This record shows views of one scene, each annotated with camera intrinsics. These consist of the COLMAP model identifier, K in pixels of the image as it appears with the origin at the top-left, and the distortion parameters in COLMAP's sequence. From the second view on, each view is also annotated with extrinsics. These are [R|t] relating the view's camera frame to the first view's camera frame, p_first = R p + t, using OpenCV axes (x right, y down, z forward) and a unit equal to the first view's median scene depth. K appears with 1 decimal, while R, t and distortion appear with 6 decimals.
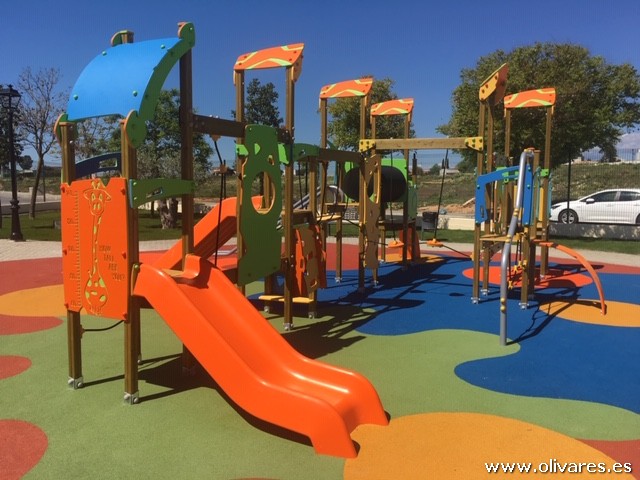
lens RADIAL K [[541.5, 0, 318.6], [0, 541.5, 236.7], [0, 0, 1]] dist [0.060711, -0.054169]
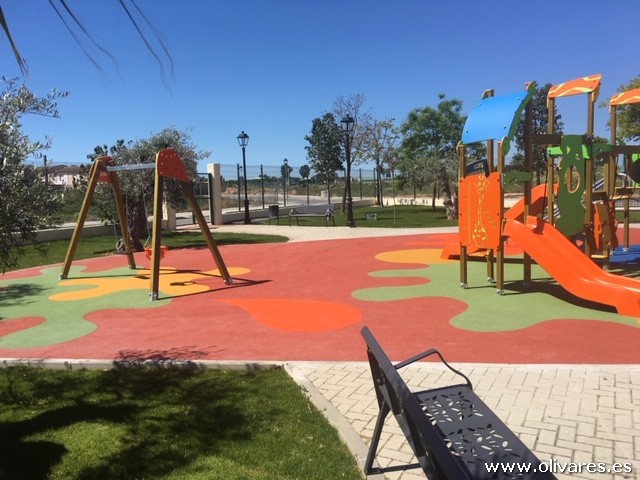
lens RADIAL K [[541.5, 0, 318.5], [0, 541.5, 231.9], [0, 0, 1]] dist [0.060711, -0.054169]
pose [[0.896045, -0.000486, -0.443962, -0.051844], [-0.003065, 0.999969, -0.007280, 0.072722], [0.443952, 0.007884, 0.896016, -0.620101]]
